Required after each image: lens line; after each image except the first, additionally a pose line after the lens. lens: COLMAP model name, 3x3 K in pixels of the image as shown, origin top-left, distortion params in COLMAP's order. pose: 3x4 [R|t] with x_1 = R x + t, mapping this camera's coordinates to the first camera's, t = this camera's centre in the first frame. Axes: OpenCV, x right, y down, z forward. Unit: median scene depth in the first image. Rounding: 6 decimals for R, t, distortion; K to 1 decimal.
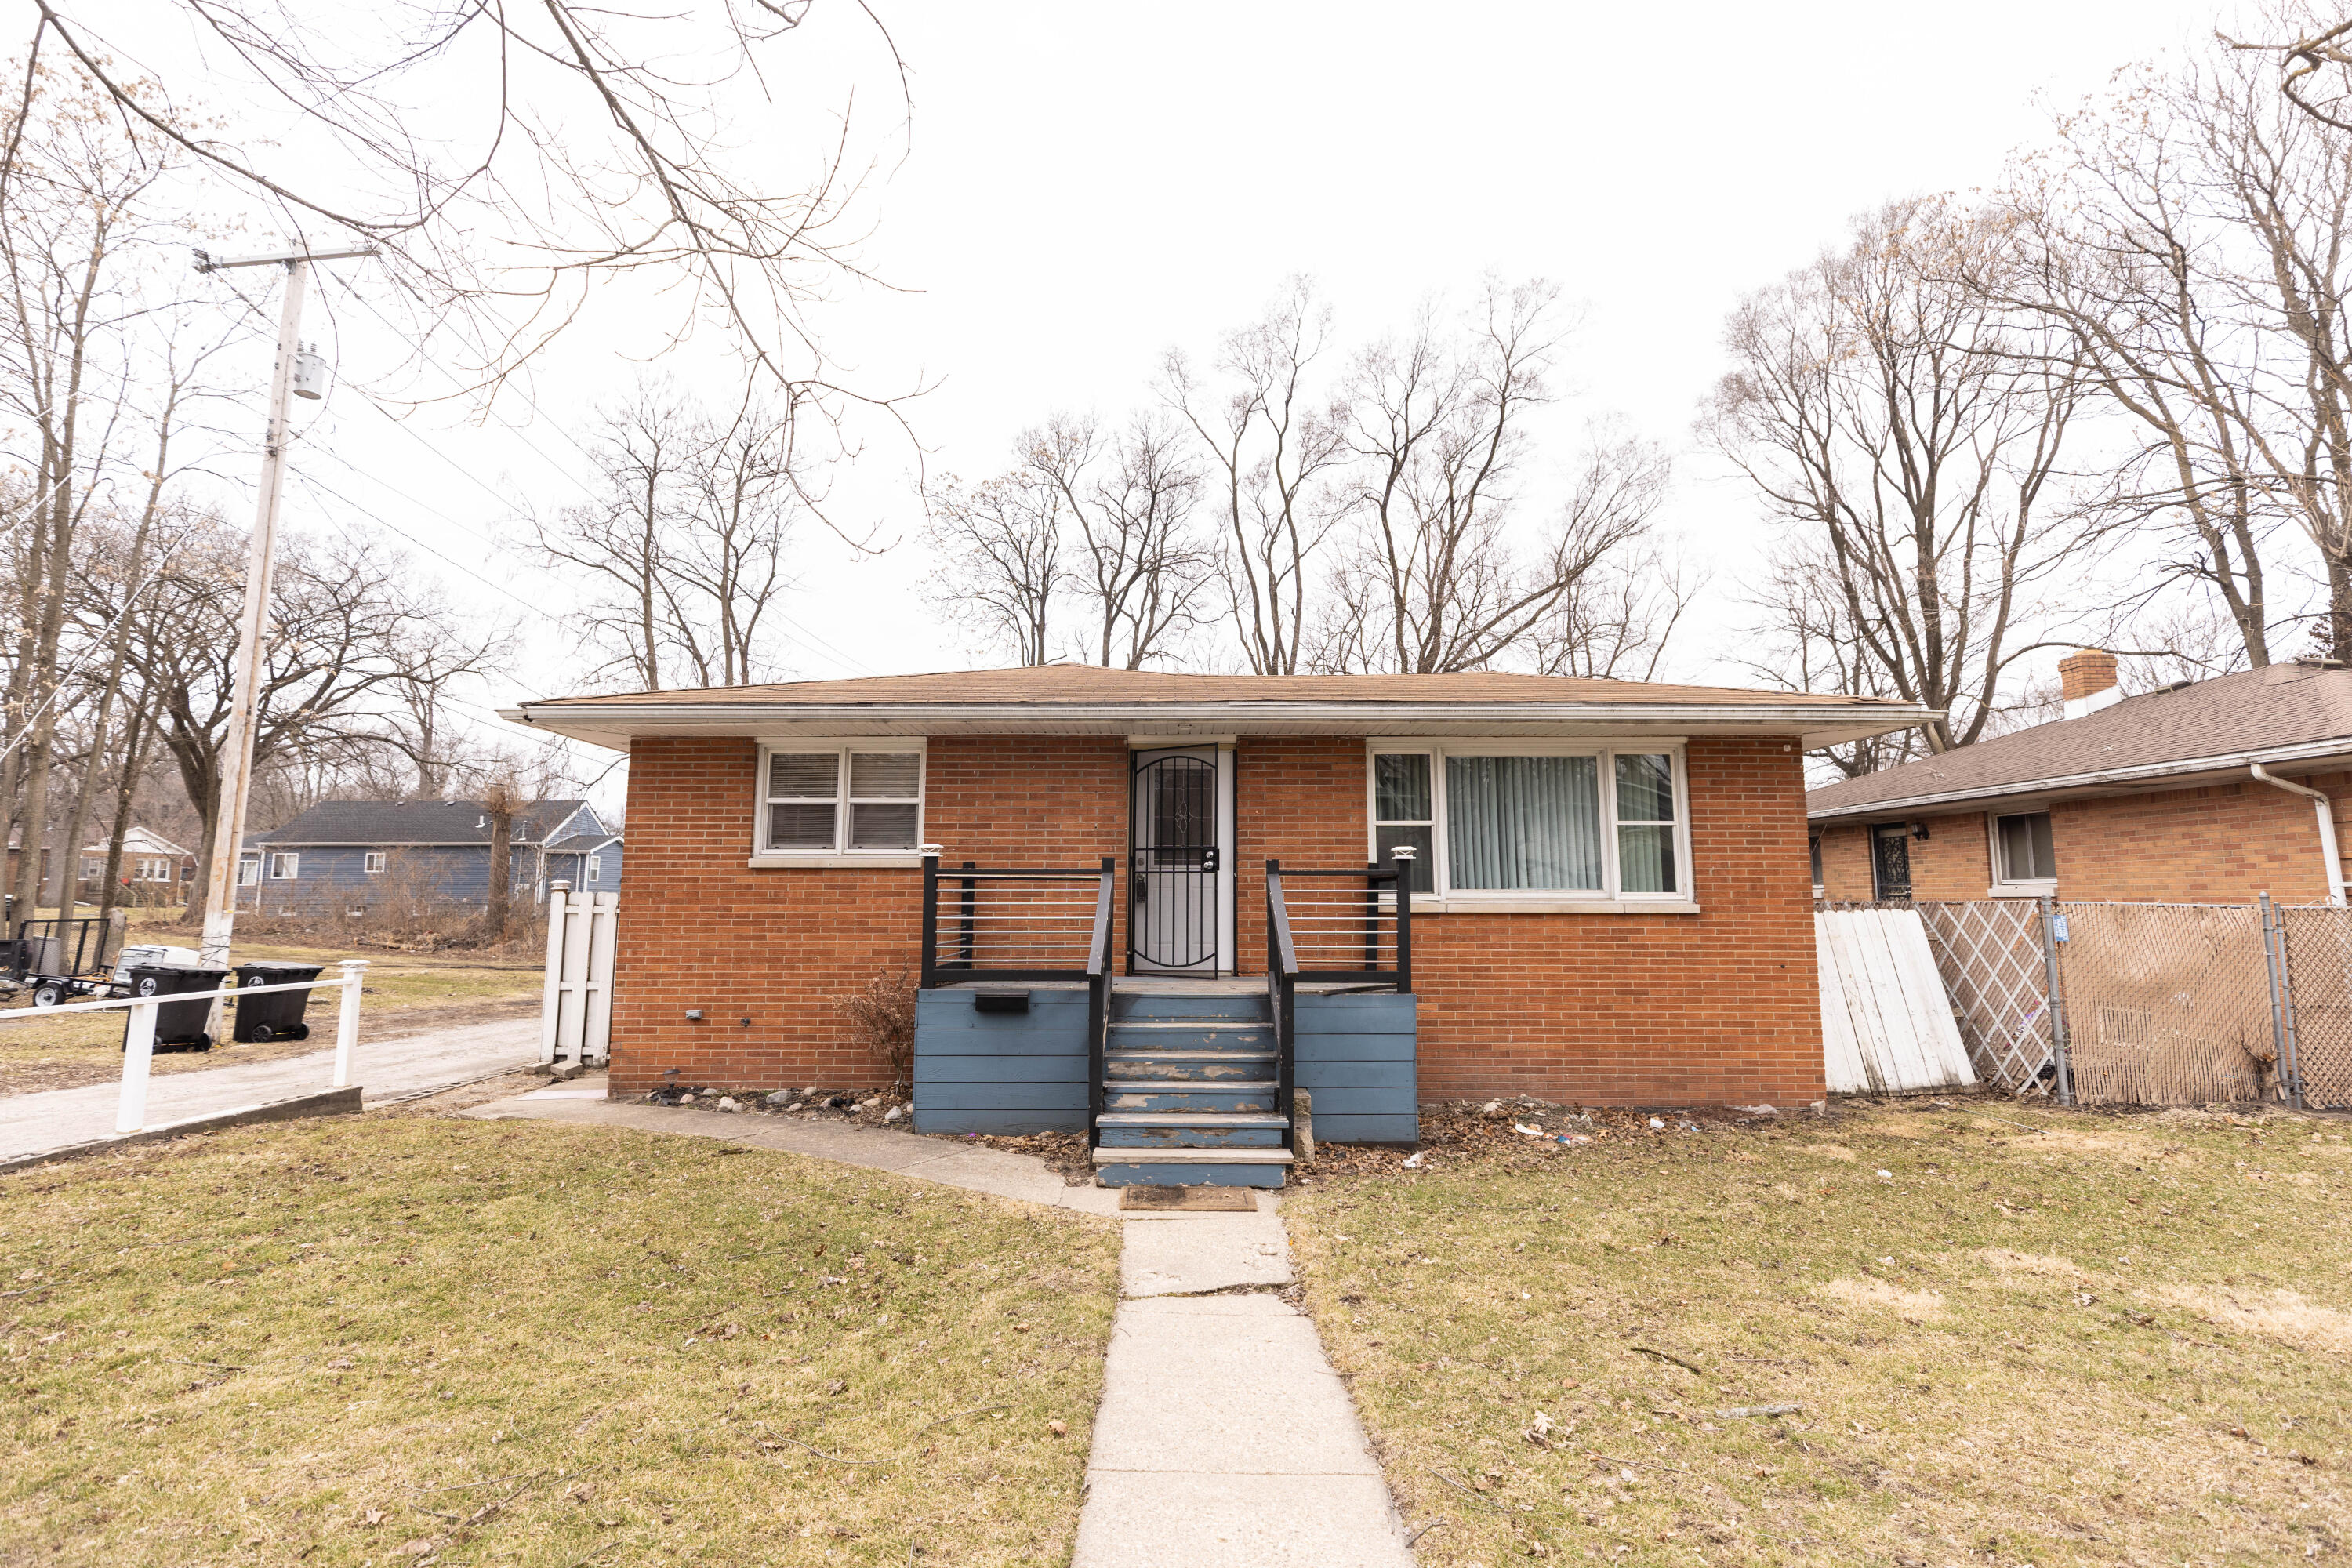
lens RADIAL K [[1090.7, 0, 1177.4], [0, 1090.7, 762.6], [0, 0, 1]] dist [0.004788, 0.000692]
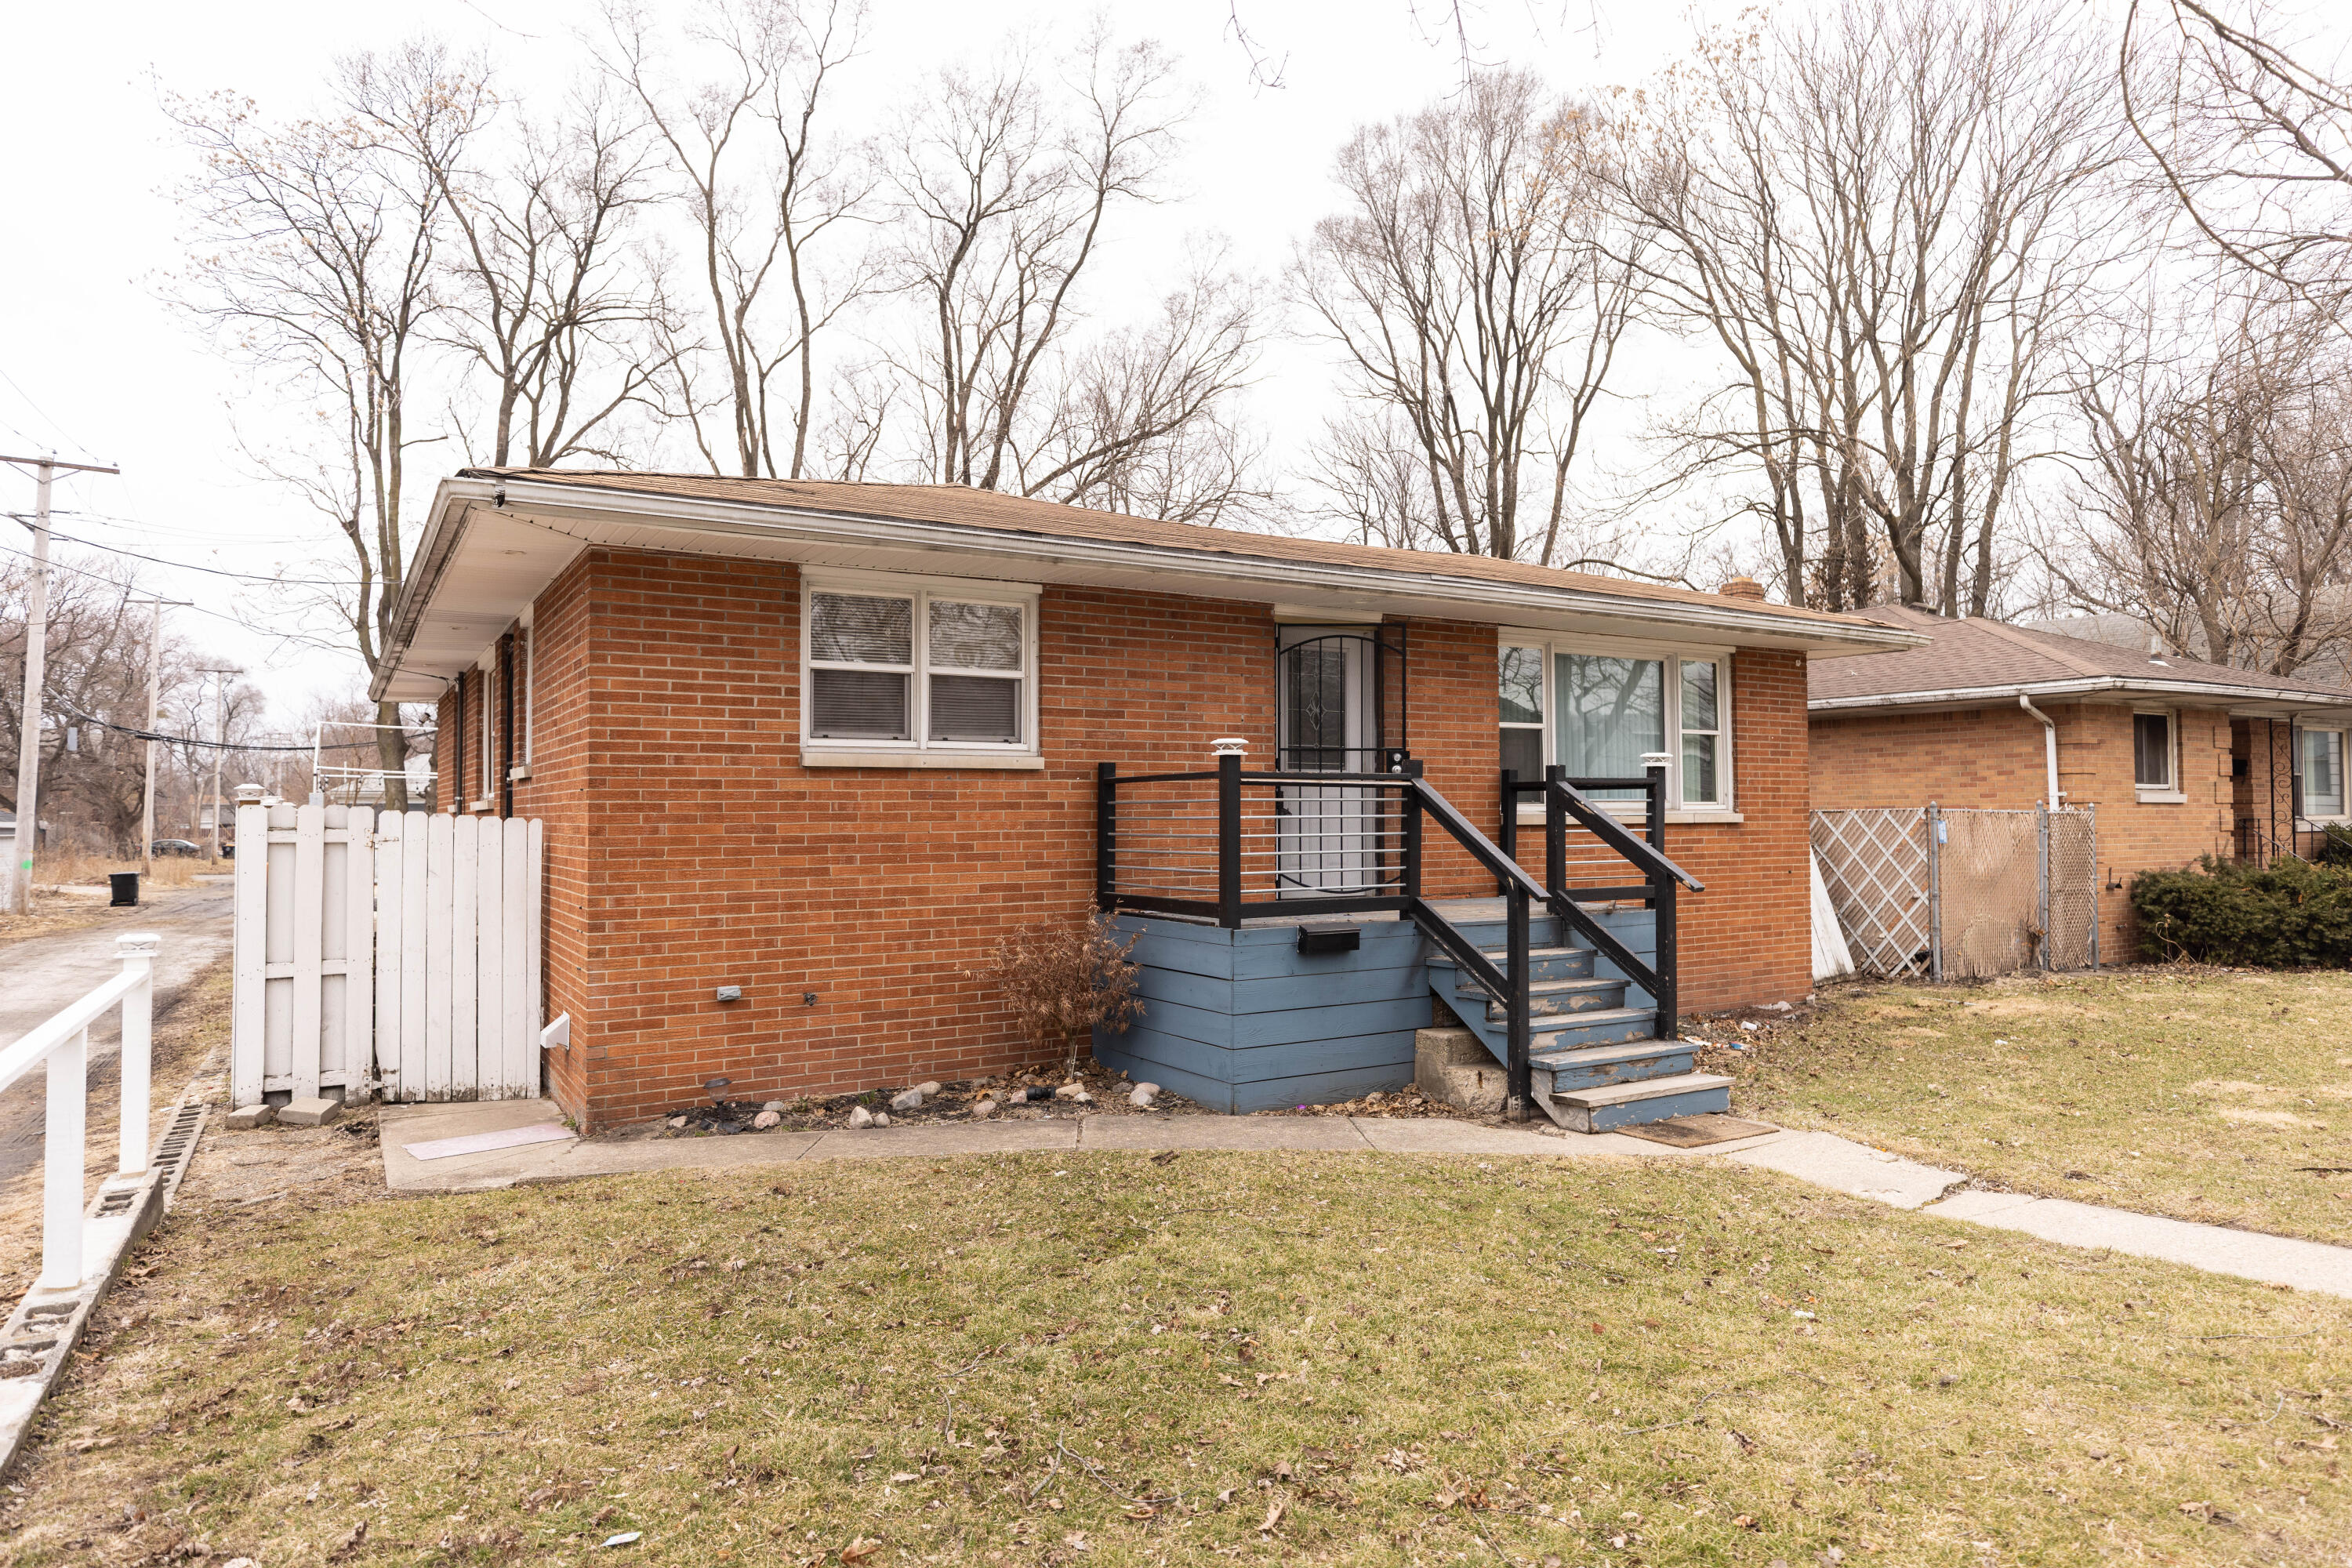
lens RADIAL K [[1435.9, 0, 1175.6], [0, 1435.9, 790.0], [0, 0, 1]] dist [-0.000460, -0.002606]
pose [[0.845629, 0.002753, 0.533764, -0.656198], [-0.059100, 0.994321, 0.088502, 0.021181], [-0.530489, -0.106386, 0.840989, 0.159617]]
